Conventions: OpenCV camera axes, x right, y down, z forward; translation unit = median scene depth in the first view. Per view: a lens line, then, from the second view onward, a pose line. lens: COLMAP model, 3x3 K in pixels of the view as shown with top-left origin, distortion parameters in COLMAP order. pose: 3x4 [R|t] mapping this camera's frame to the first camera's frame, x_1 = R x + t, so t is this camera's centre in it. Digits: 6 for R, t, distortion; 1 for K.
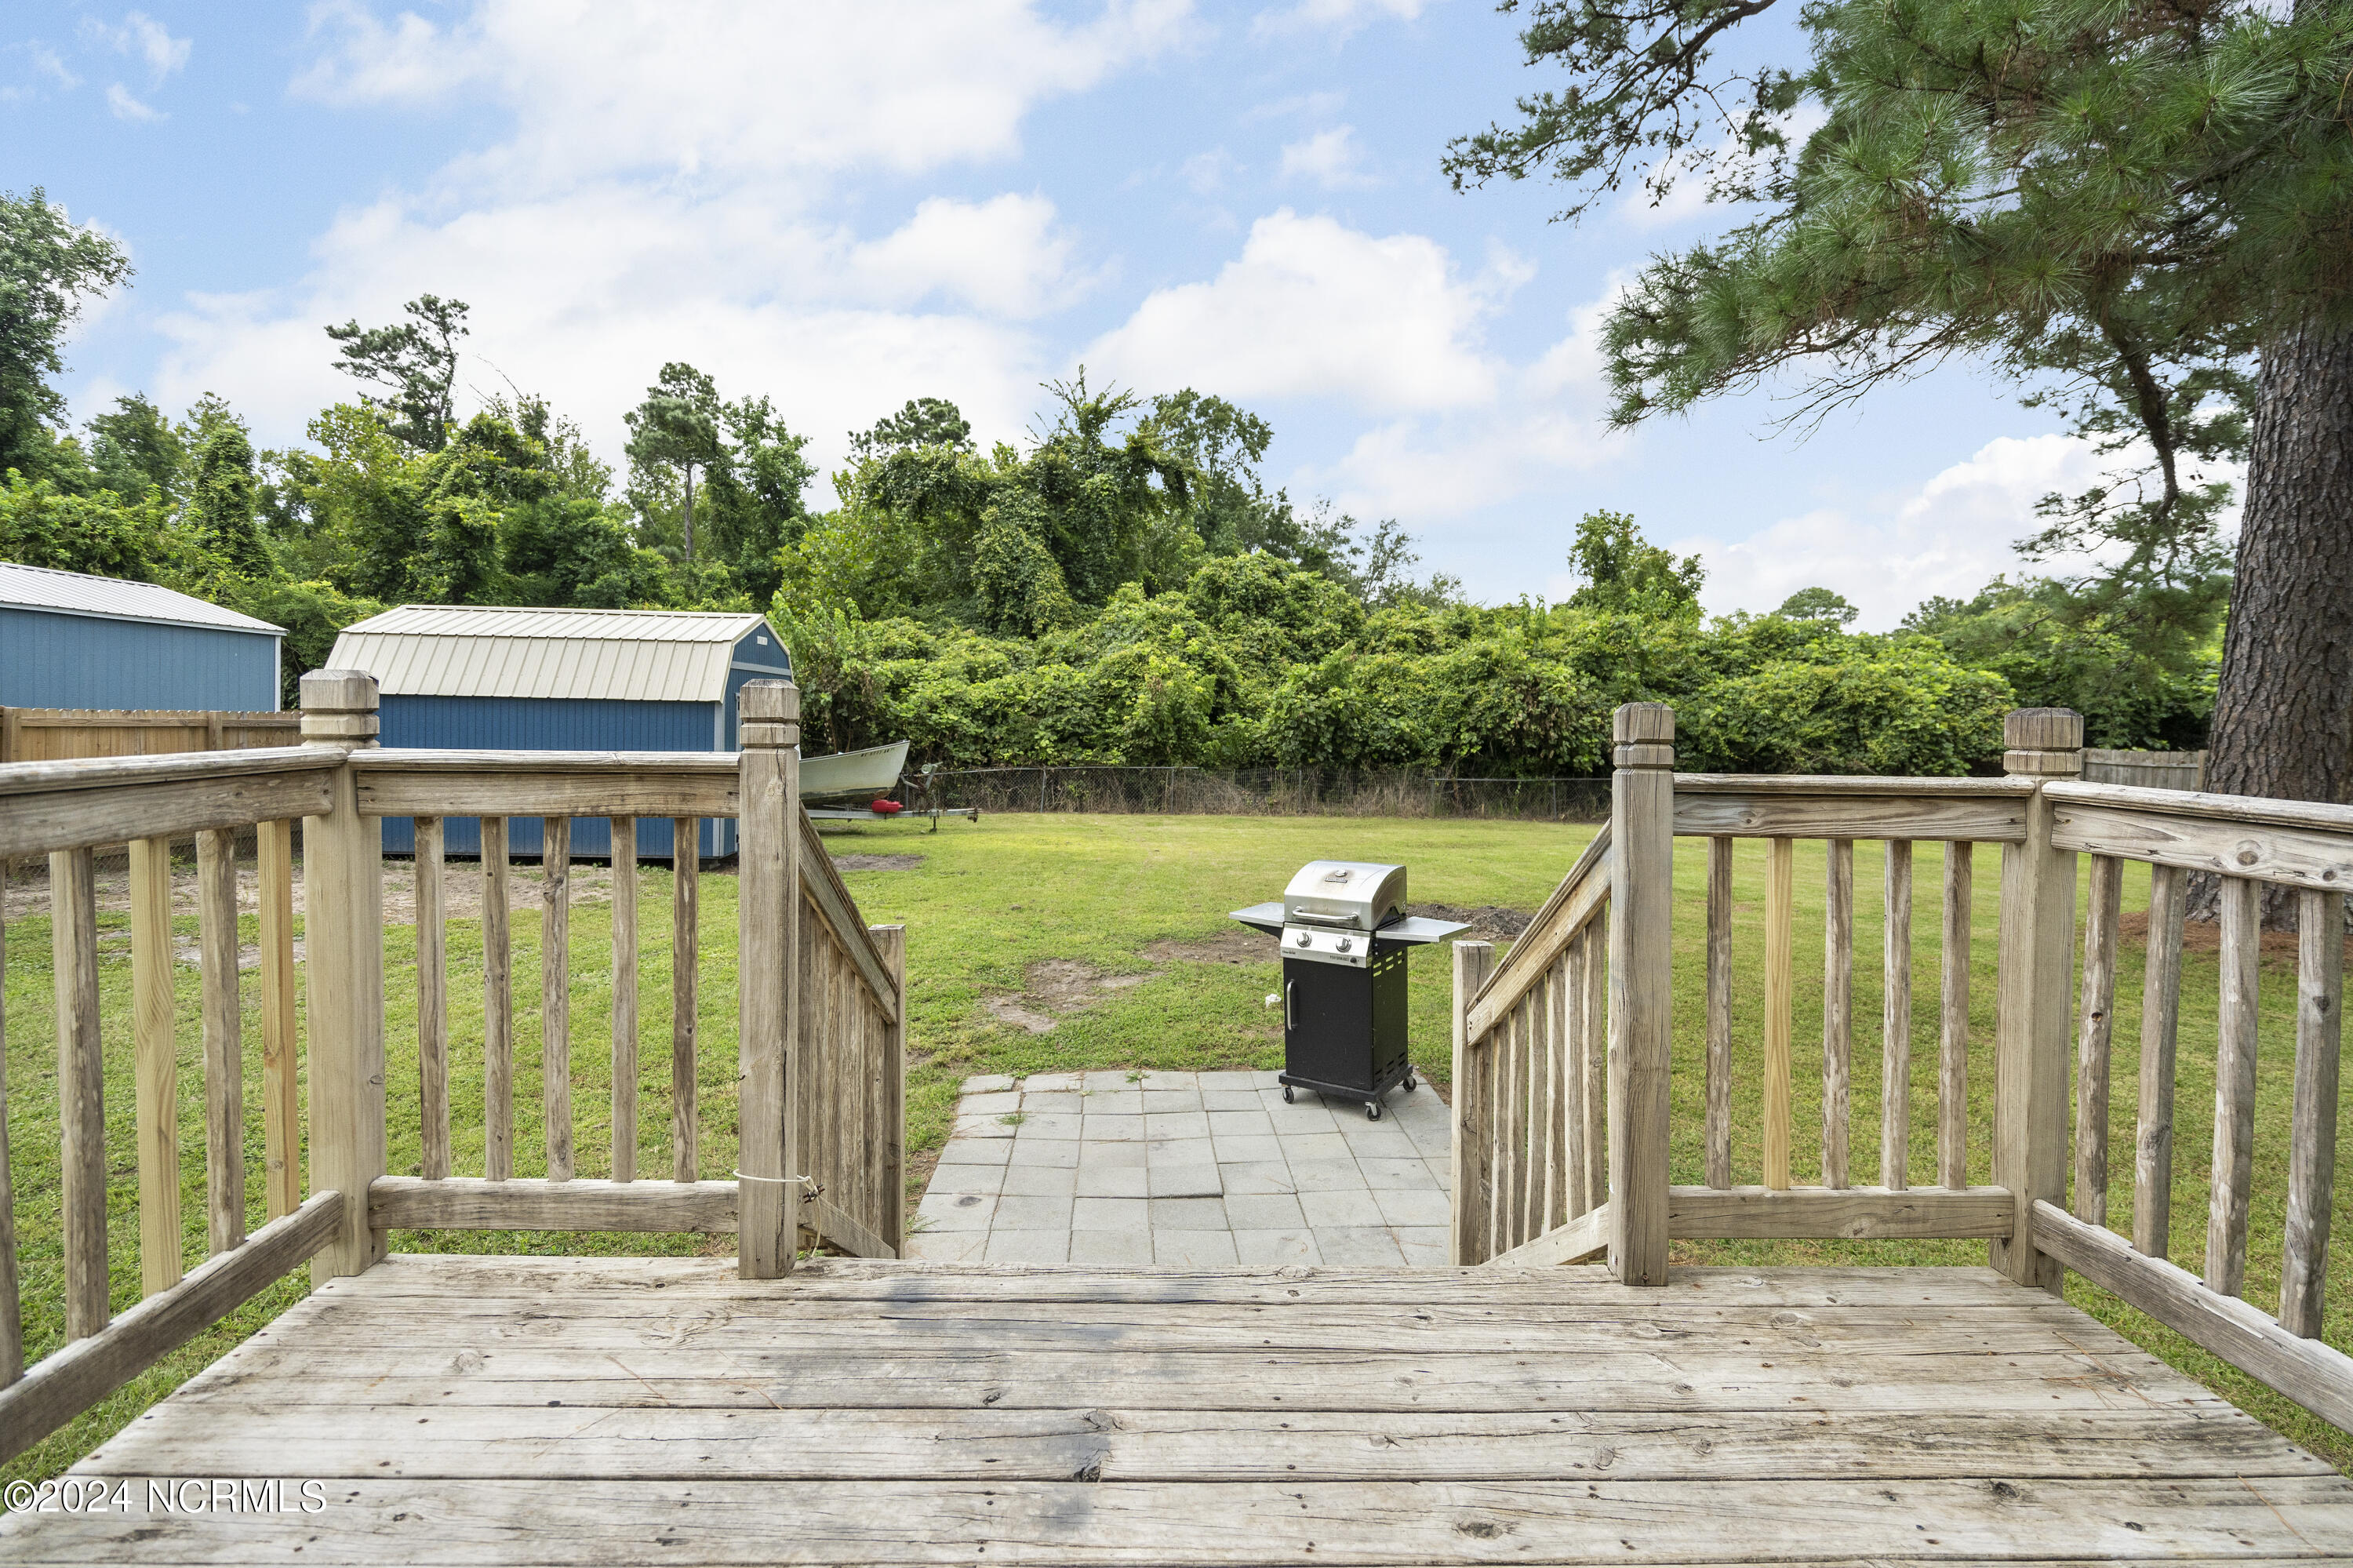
lens RADIAL K [[1065.9, 0, 1219.0], [0, 1065.9, 729.2], [0, 0, 1]] dist [-0.001443, 0.000039]
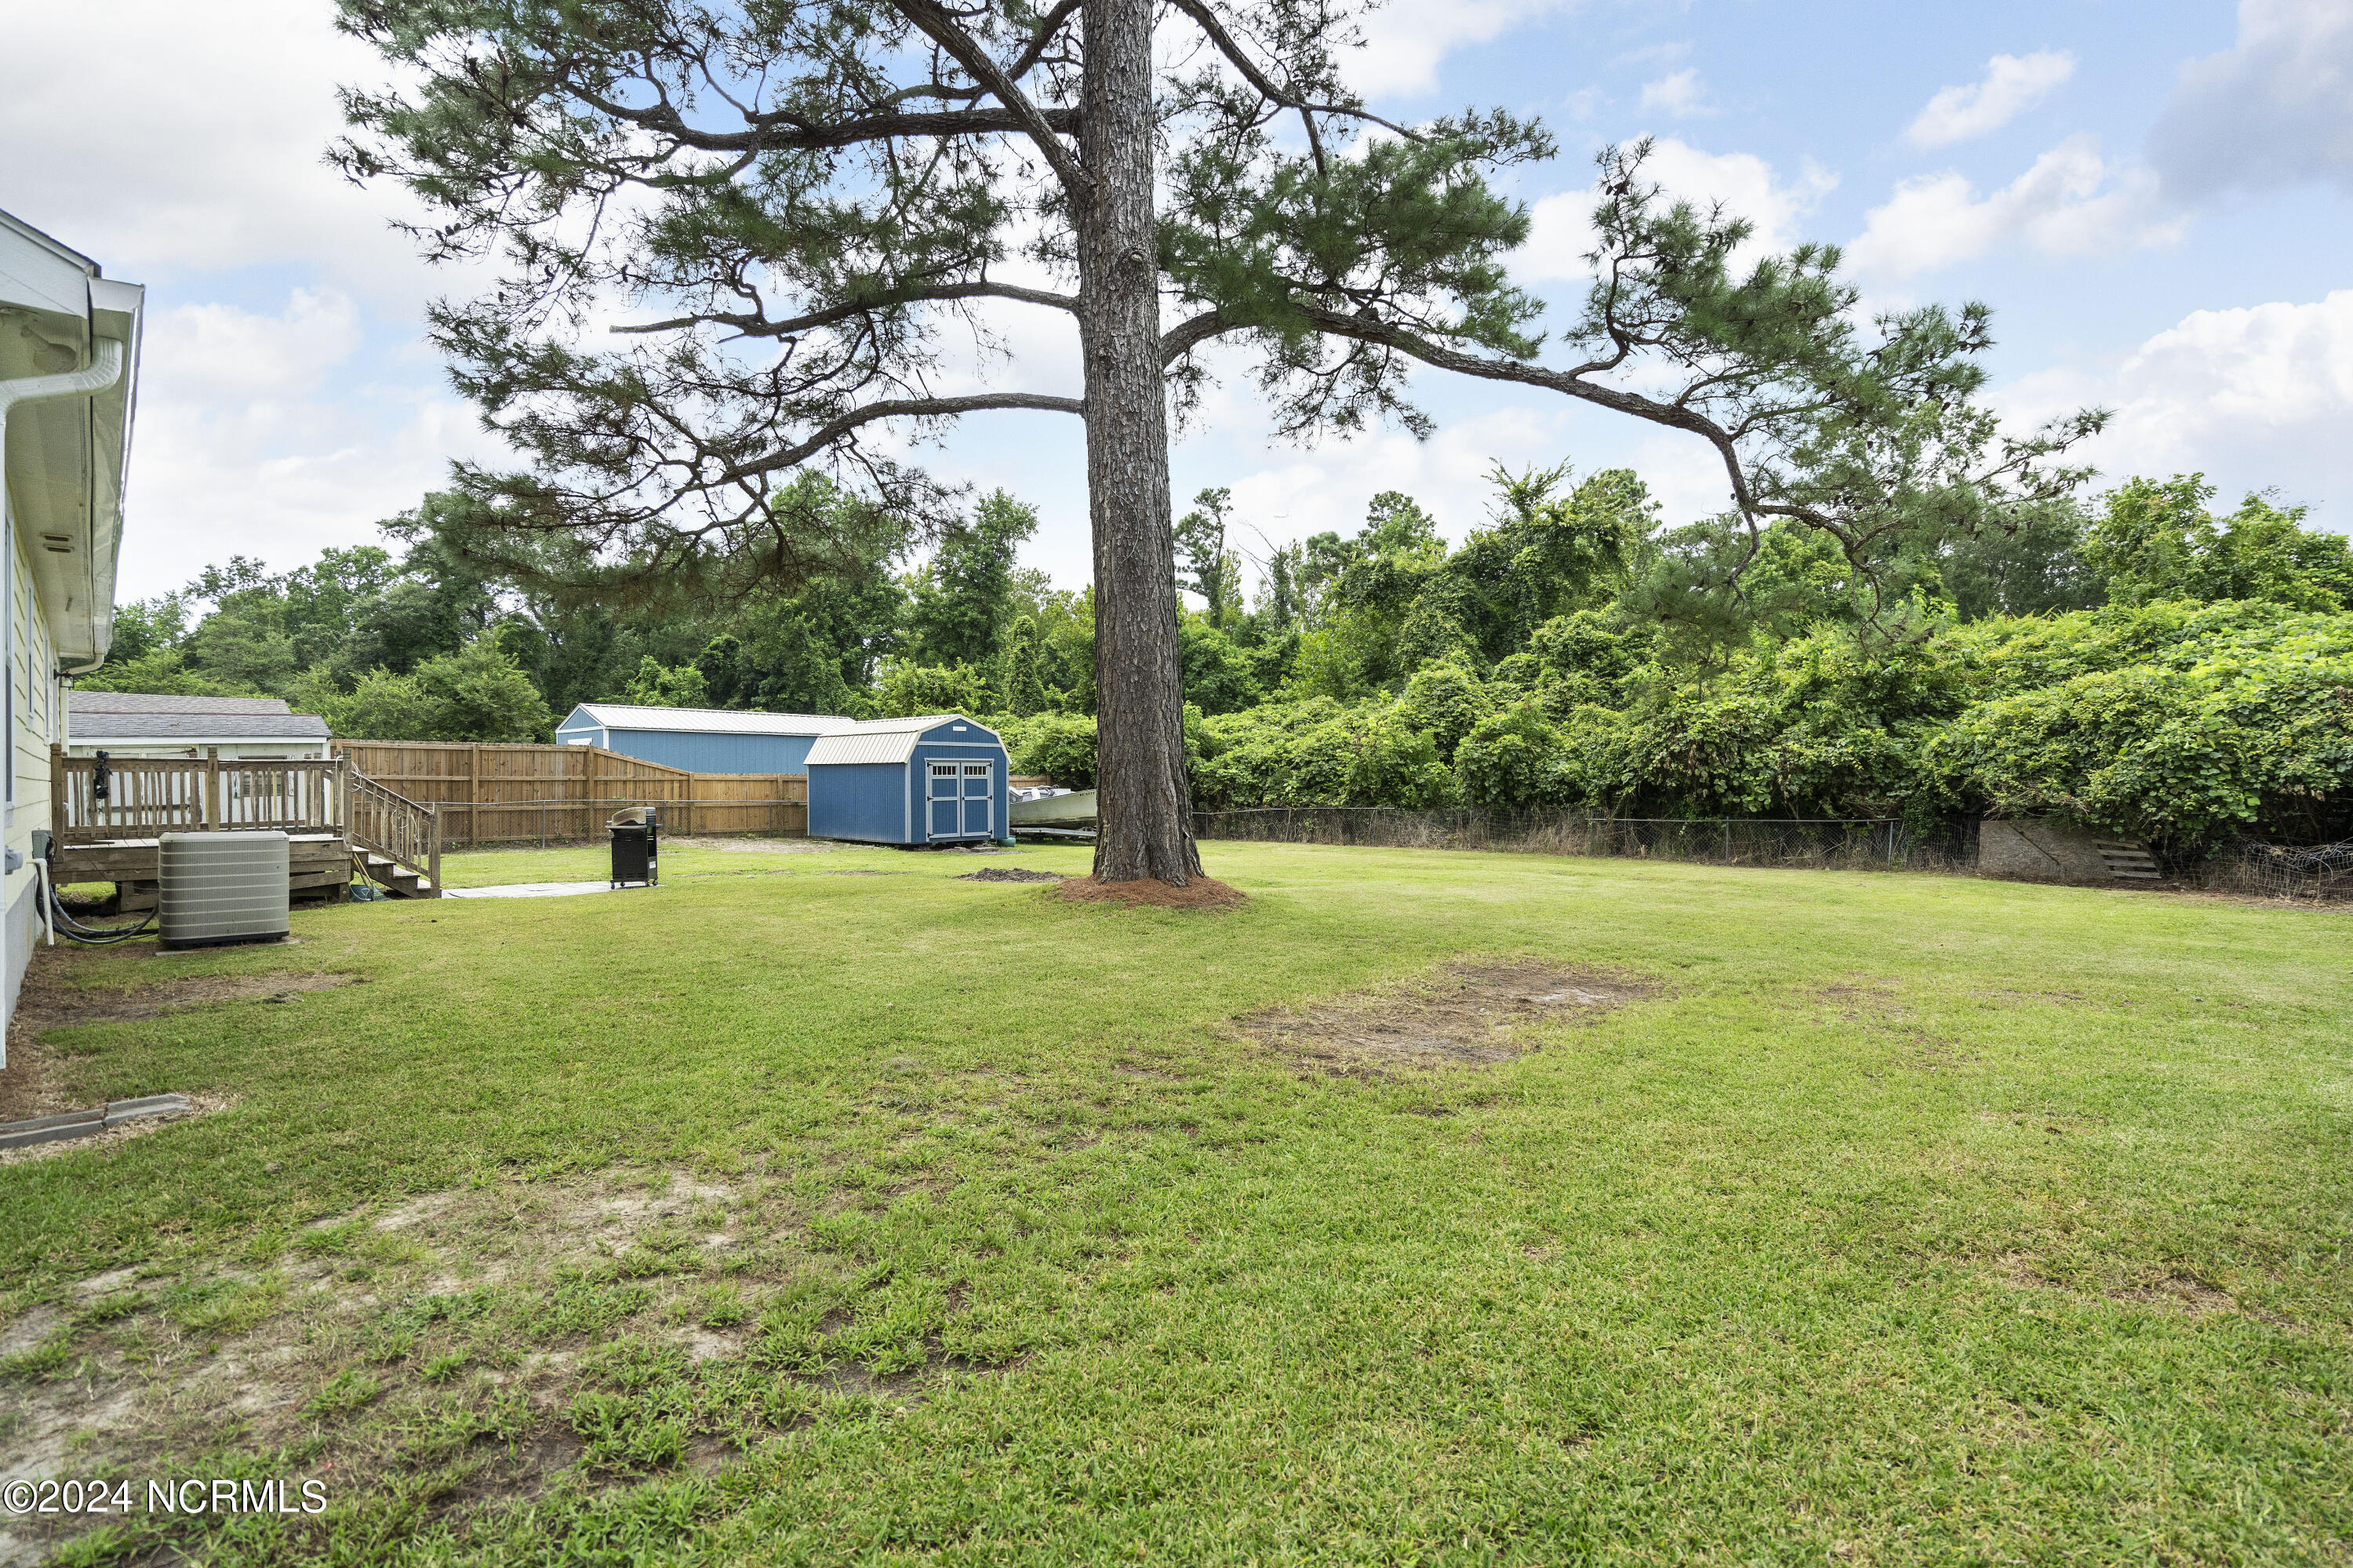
lens RADIAL K [[1084.5, 0, 1179.5], [0, 1084.5, 806.5], [0, 0, 1]] dist [0.011712, 0.000040]
pose [[0.677543, -0.004574, -0.735469, 0.698348], [0.006850, 0.999977, 0.000092, 0.031645], [0.735451, -0.005100, 0.677559, -0.004327]]
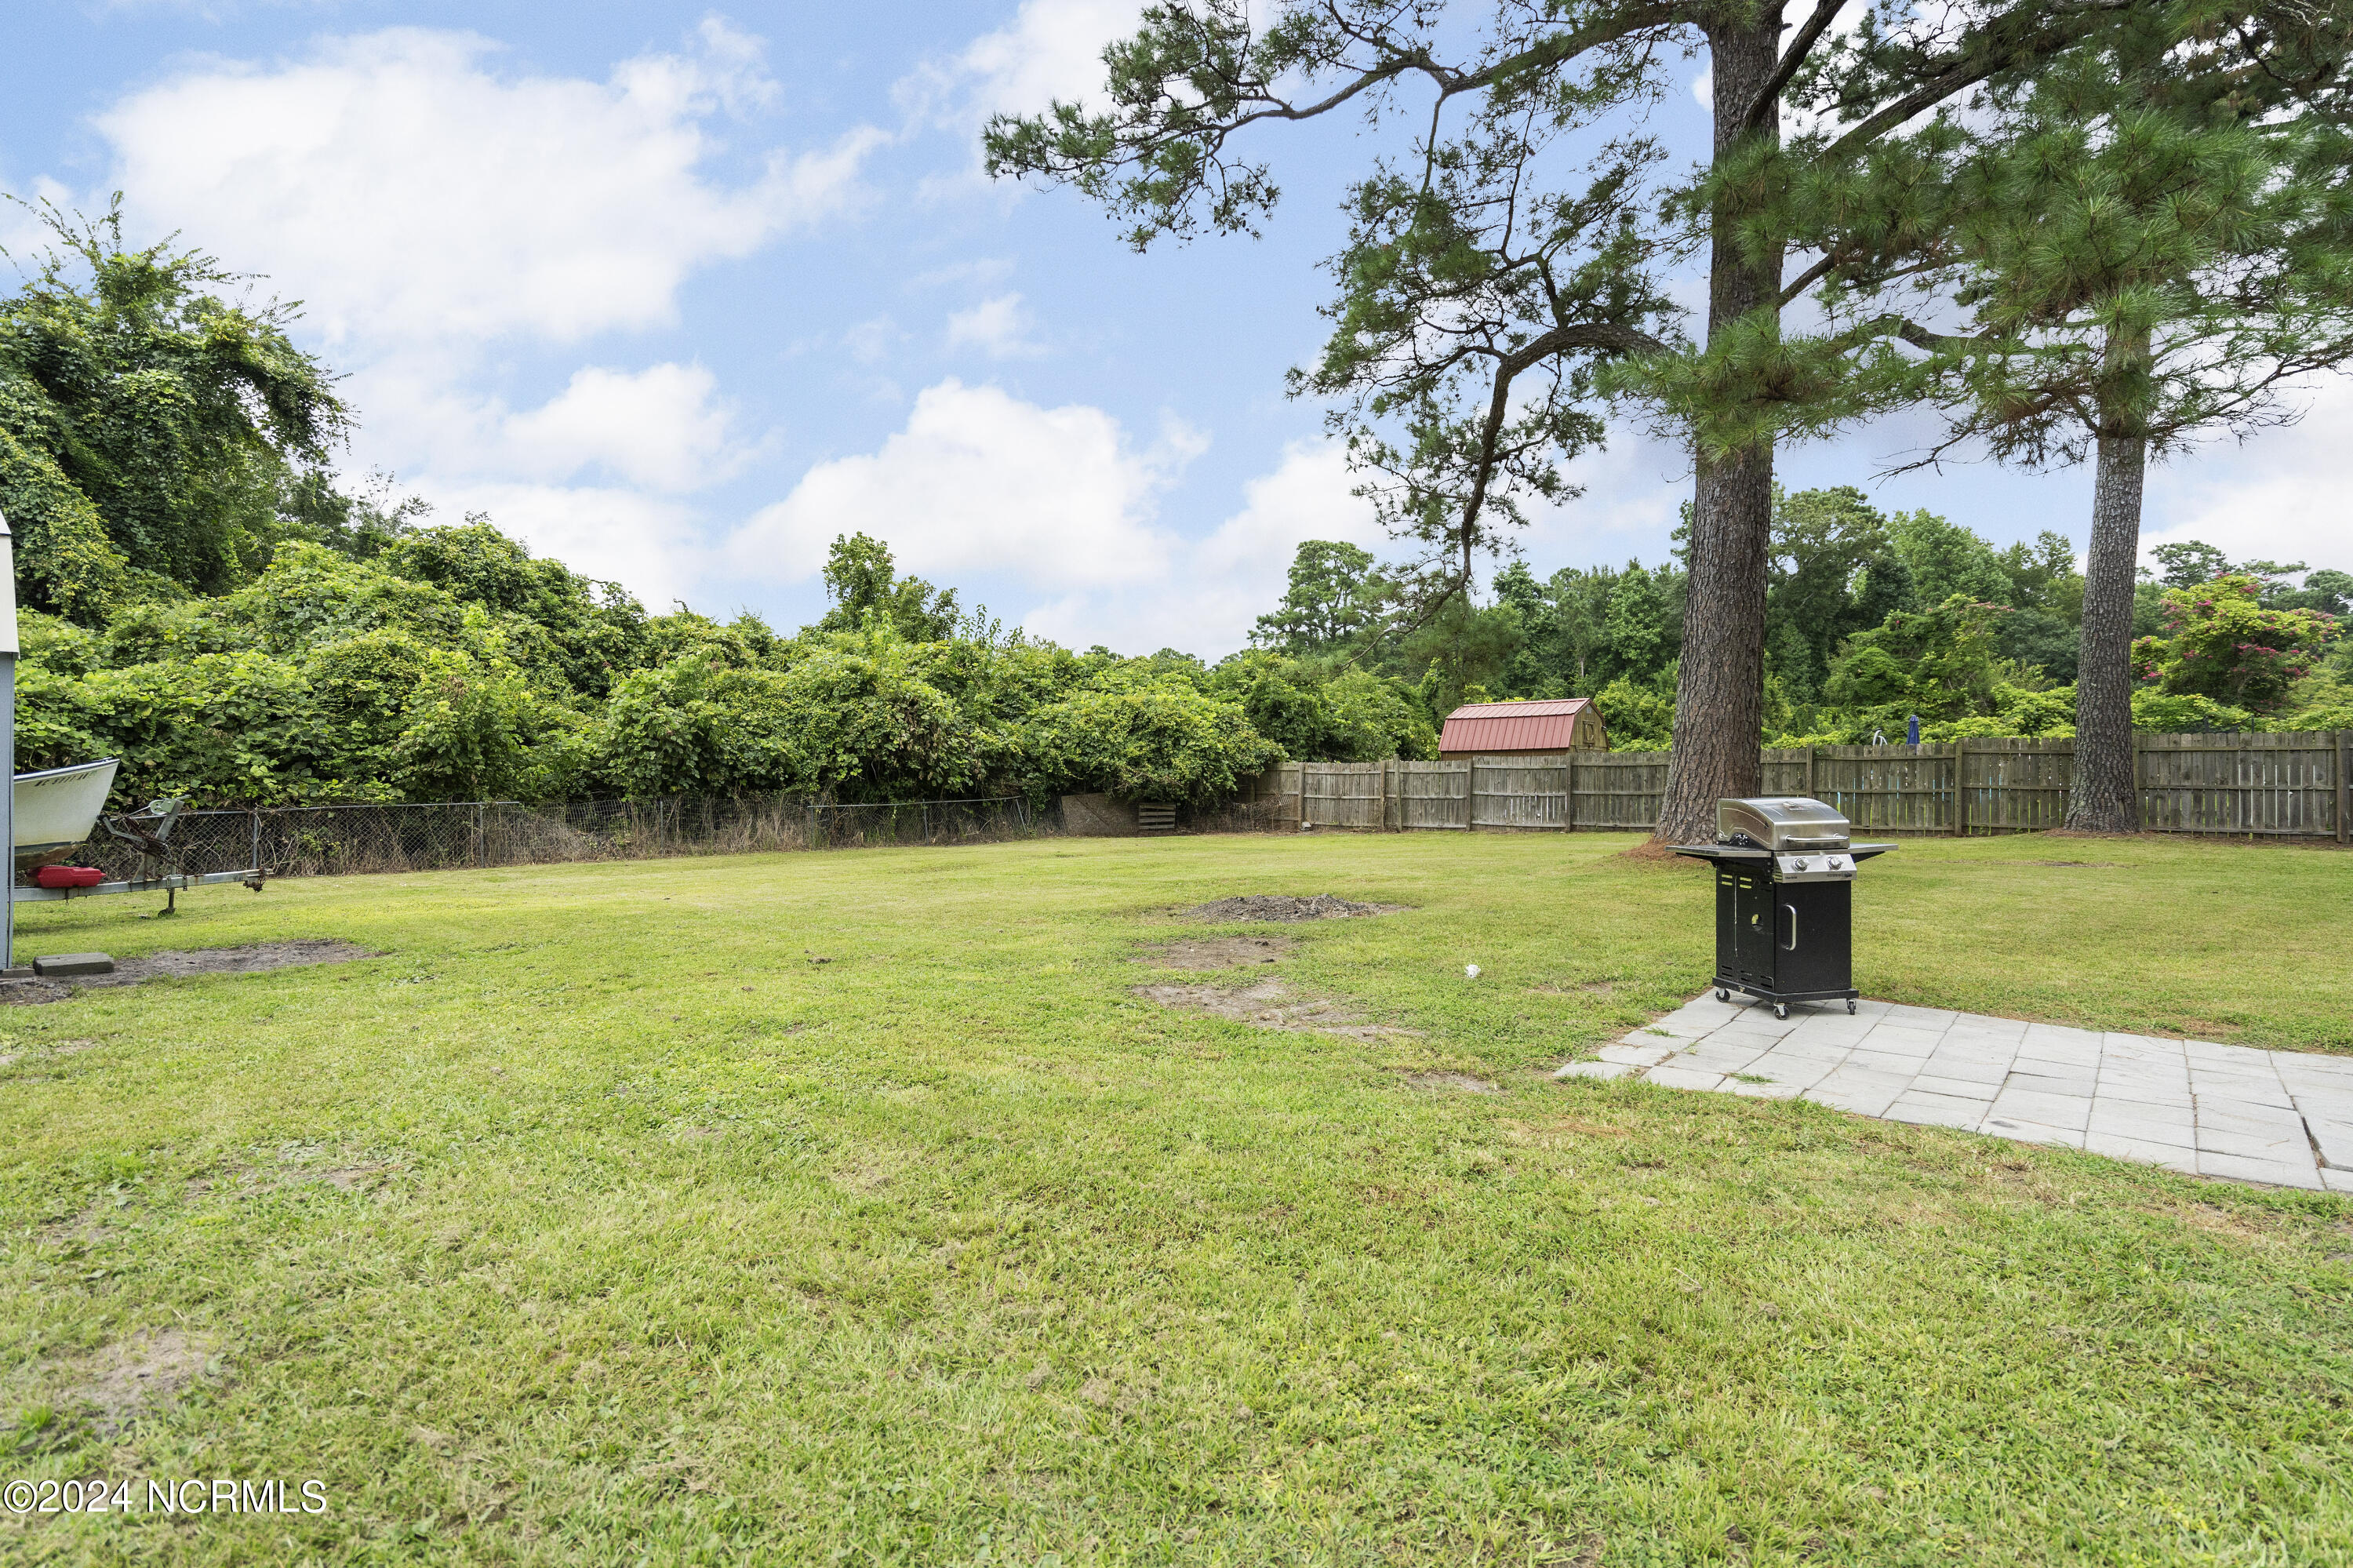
lens RADIAL K [[1101.8, 0, 1180.4], [0, 1101.8, 762.6], [0, 0, 1]] dist [0.002700, 0.000800]
pose [[0.704789, -0.009061, 0.709360, -0.233259], [0.015636, 0.999874, -0.002763, 0.017528], [-0.709245, 0.013039, 0.704841, 0.131463]]
